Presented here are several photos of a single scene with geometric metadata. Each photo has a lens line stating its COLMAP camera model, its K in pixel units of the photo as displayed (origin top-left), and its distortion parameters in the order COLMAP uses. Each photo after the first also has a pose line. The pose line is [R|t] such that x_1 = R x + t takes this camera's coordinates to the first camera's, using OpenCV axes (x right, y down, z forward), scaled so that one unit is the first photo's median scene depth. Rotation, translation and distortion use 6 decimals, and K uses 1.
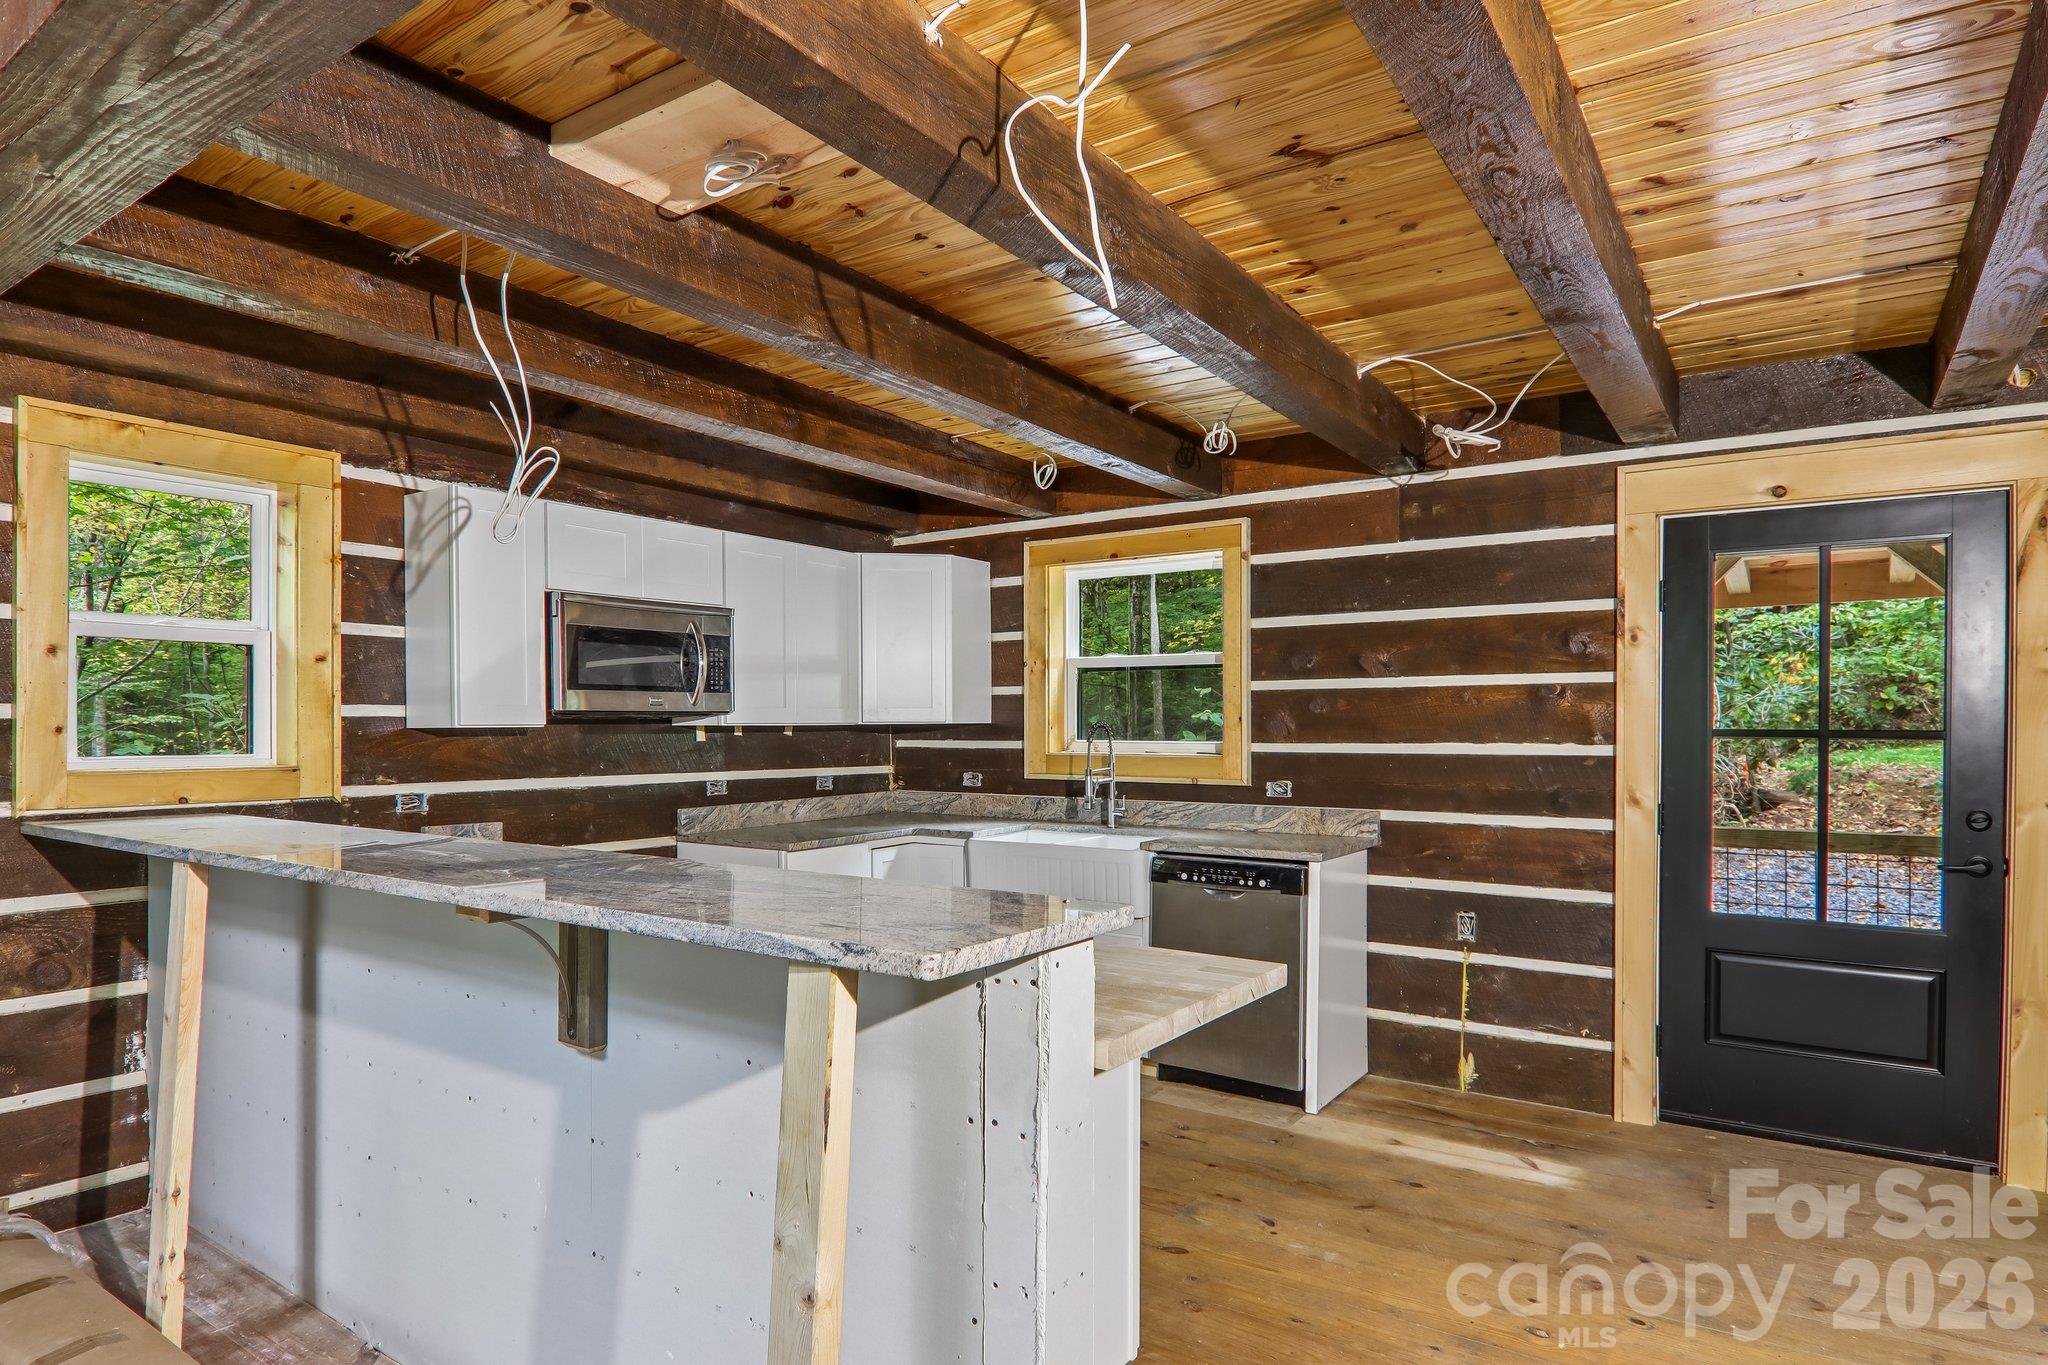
lens RADIAL K [[1149.7, 0, 1038.6], [0, 1149.7, 742.3], [0, 0, 1]] dist [0.002984, -0.015853]
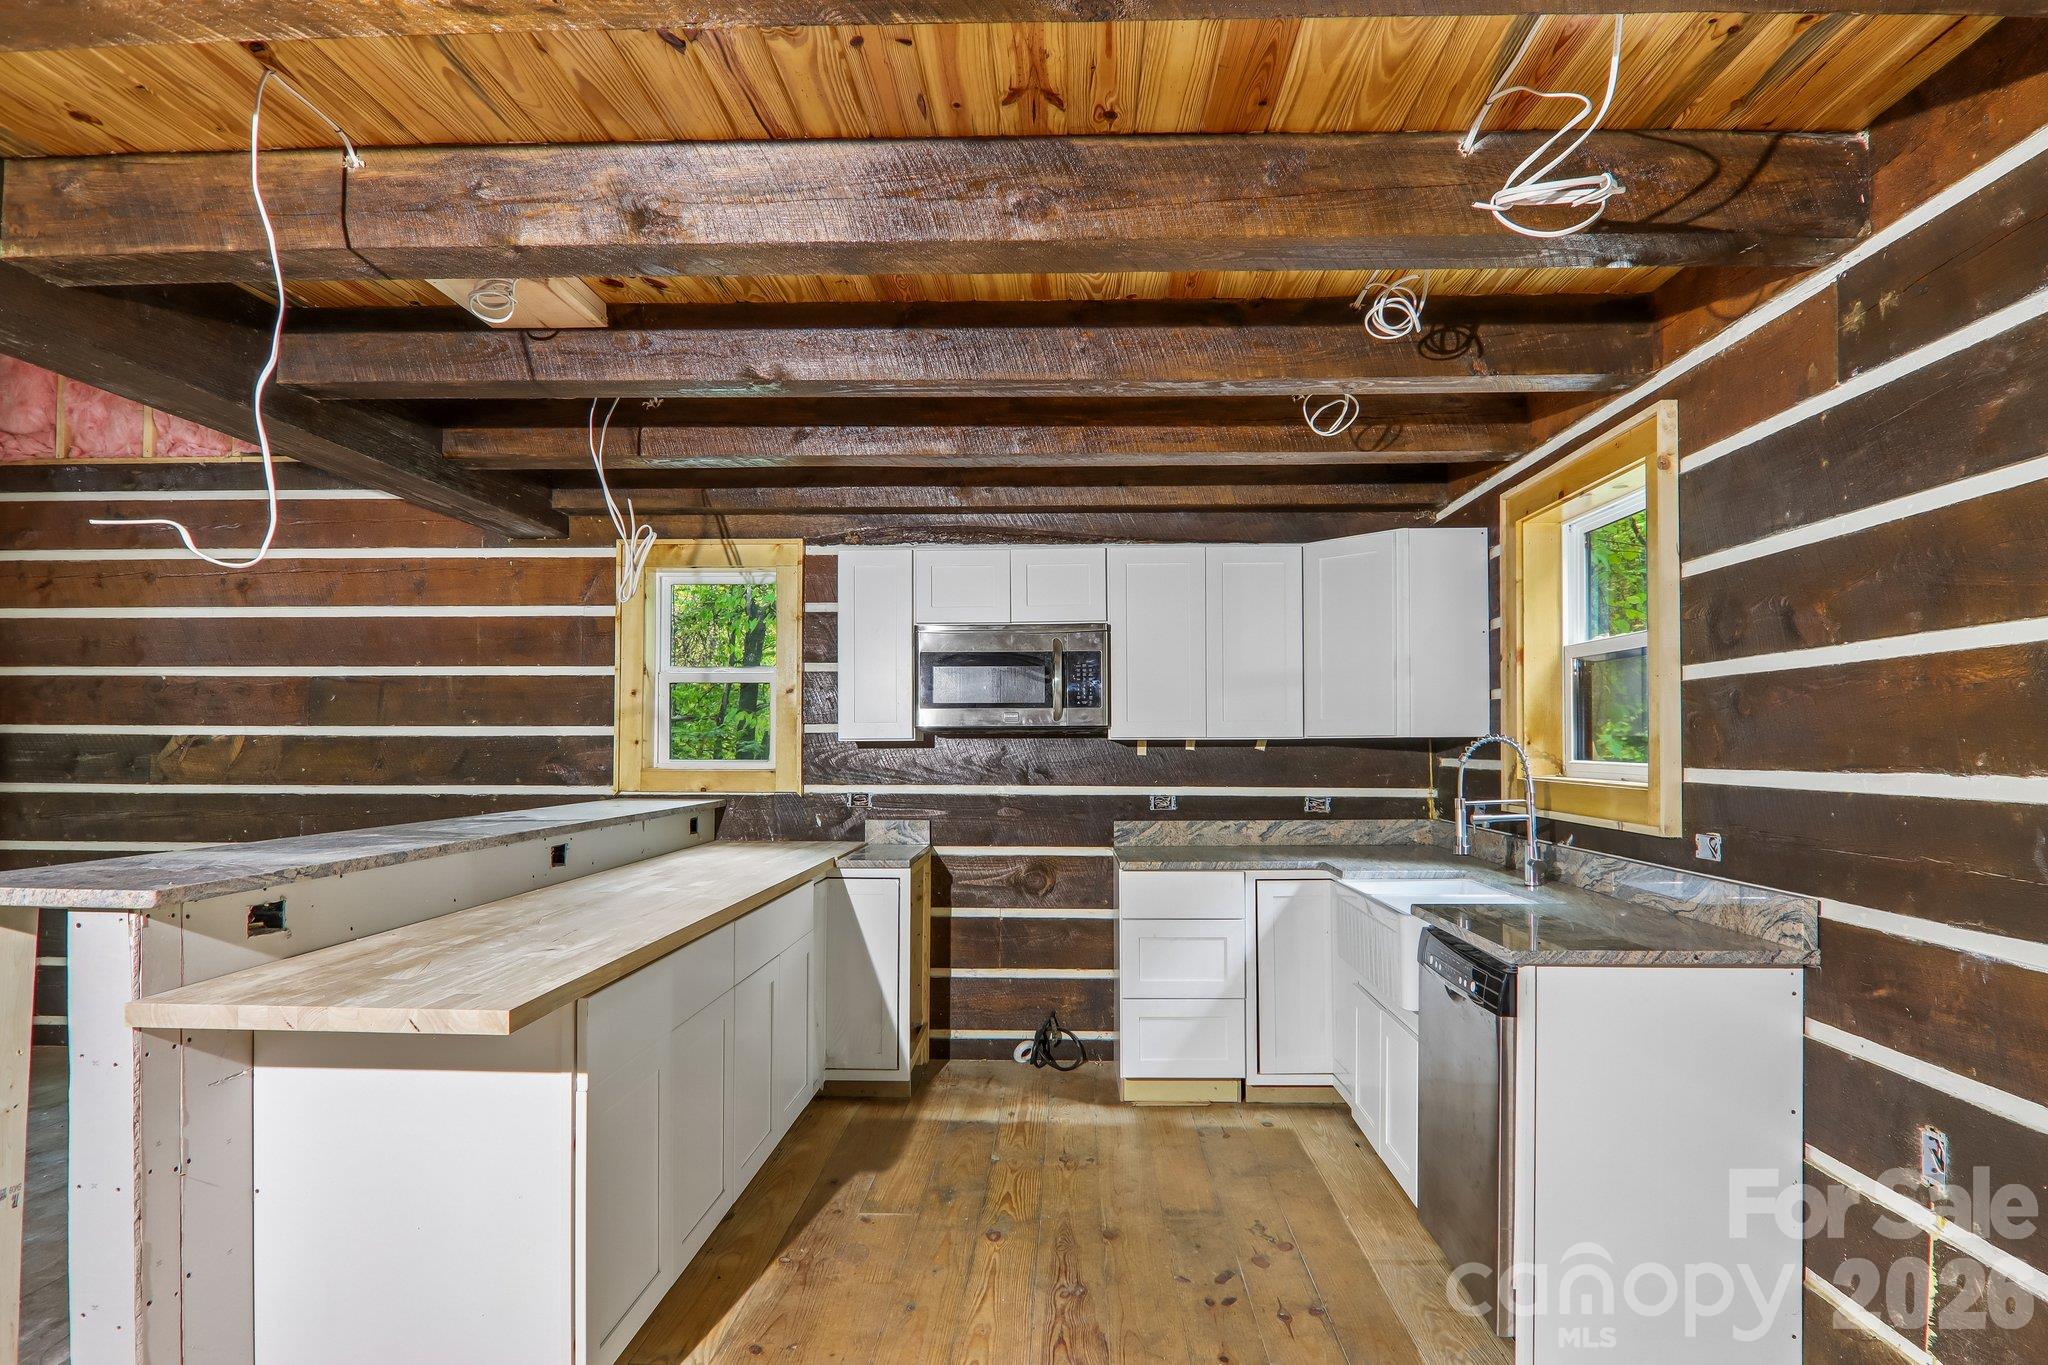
lens RADIAL K [[1149.7, 0, 1033.2], [0, 1149.7, 736.7], [0, 0, 1]] dist [0.002984, -0.015853]
pose [[0.529807, -0.003915, -0.848109, 0.527058], [-0.013365, 0.999827, -0.012965, -0.003300], [0.848013, 0.018204, 0.529663, 0.396424]]
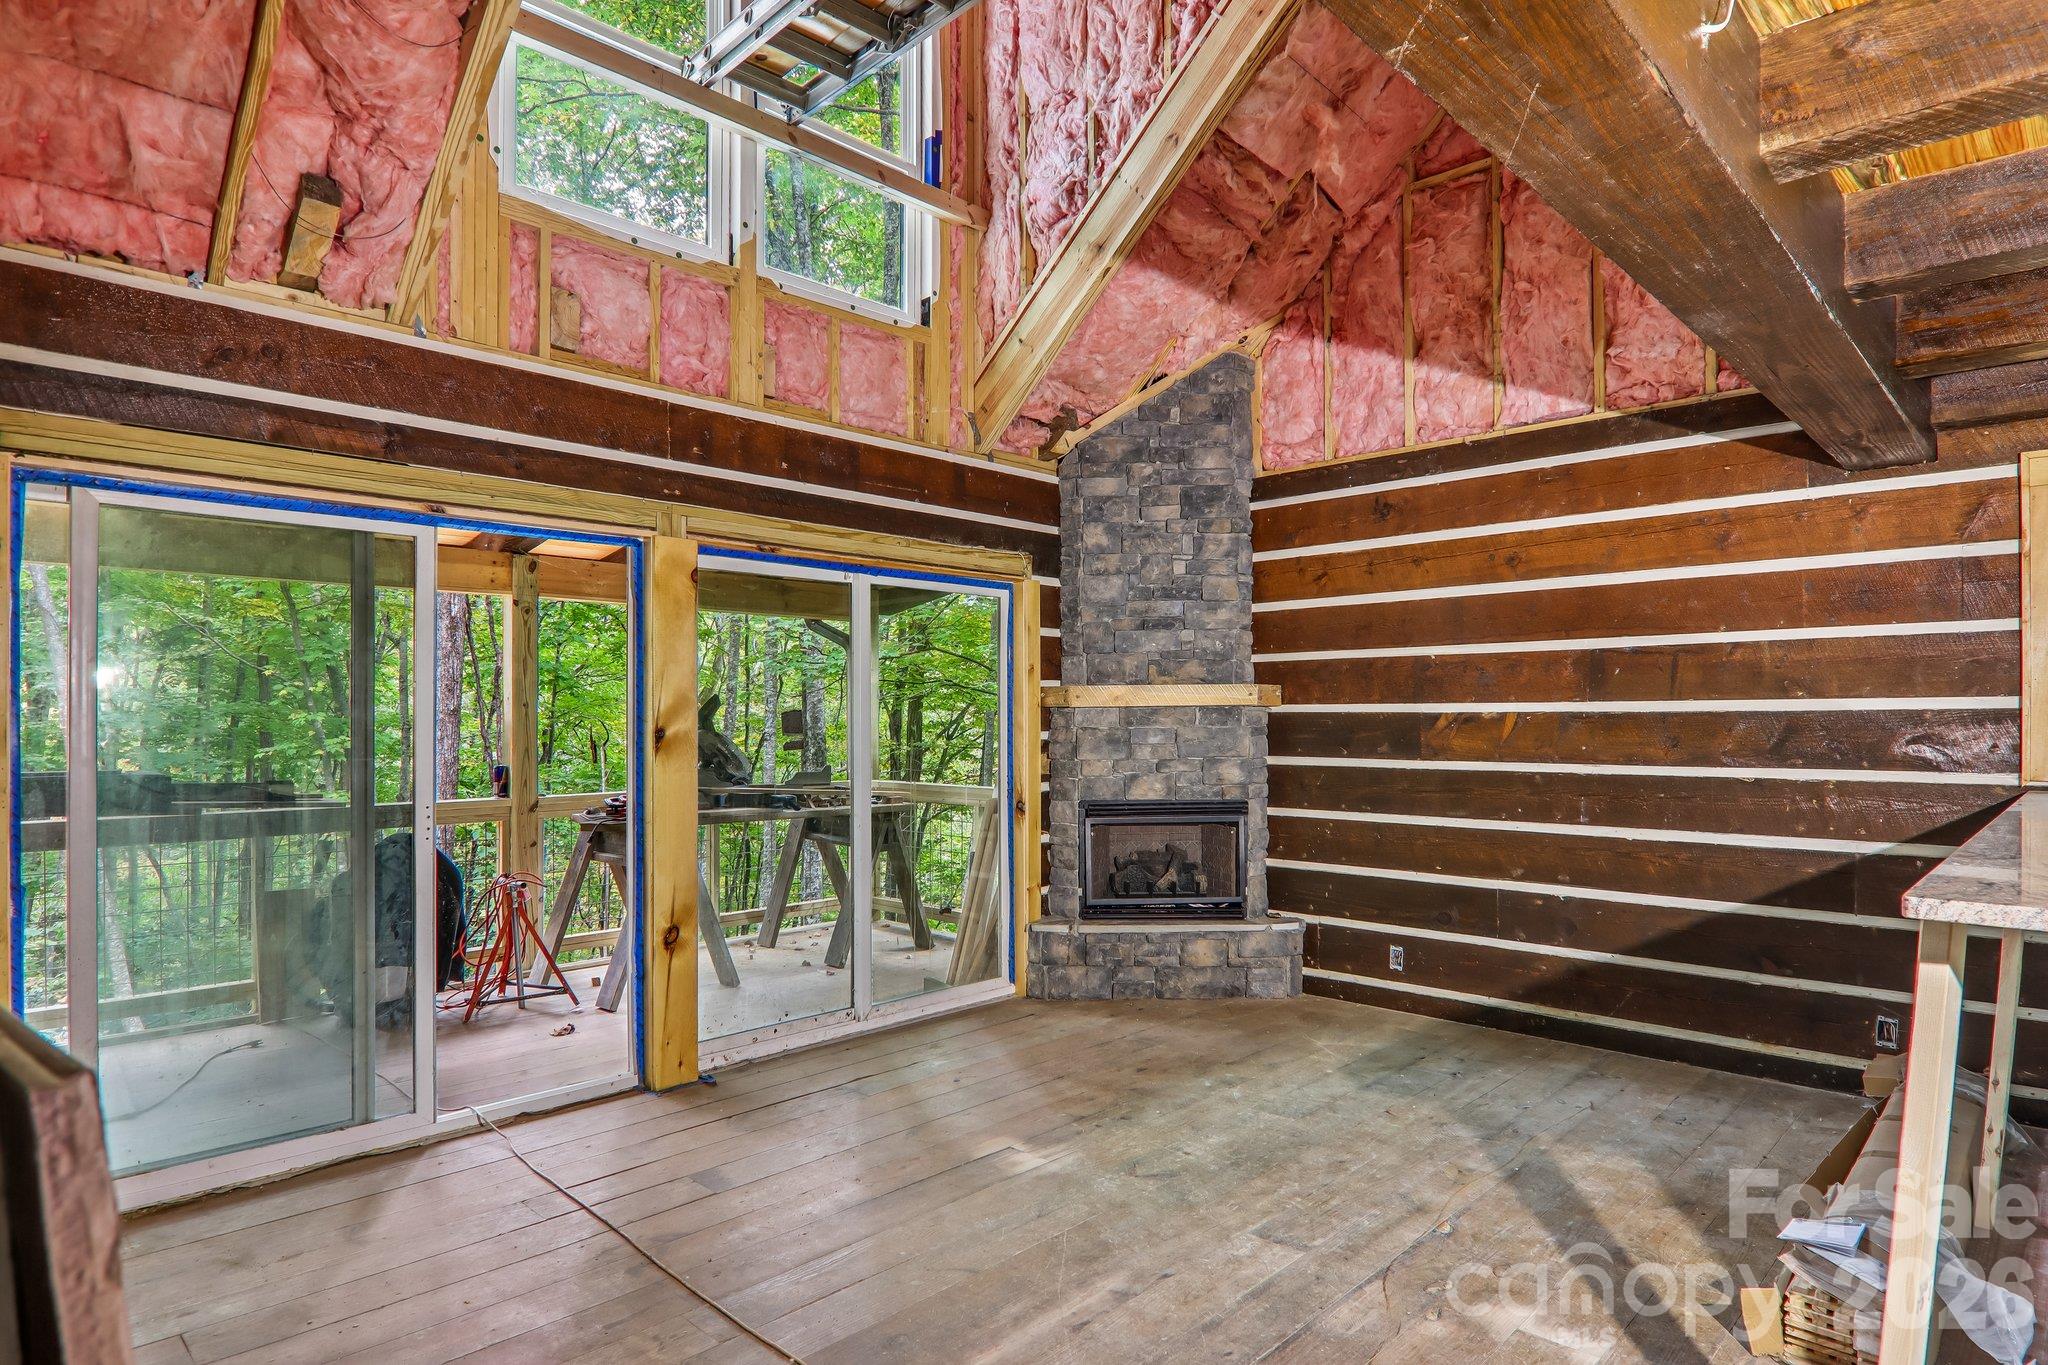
lens RADIAL K [[1149.7, 0, 1021.4], [0, 1149.7, 715.9], [0, 0, 1]] dist [0.002984, -0.015853]
pose [[-0.181233, -0.004723, -0.983429, 0.344651], [-0.011229, 0.999933, -0.002732, 0.002296], [0.983376, 0.010548, -0.181274, 0.086530]]
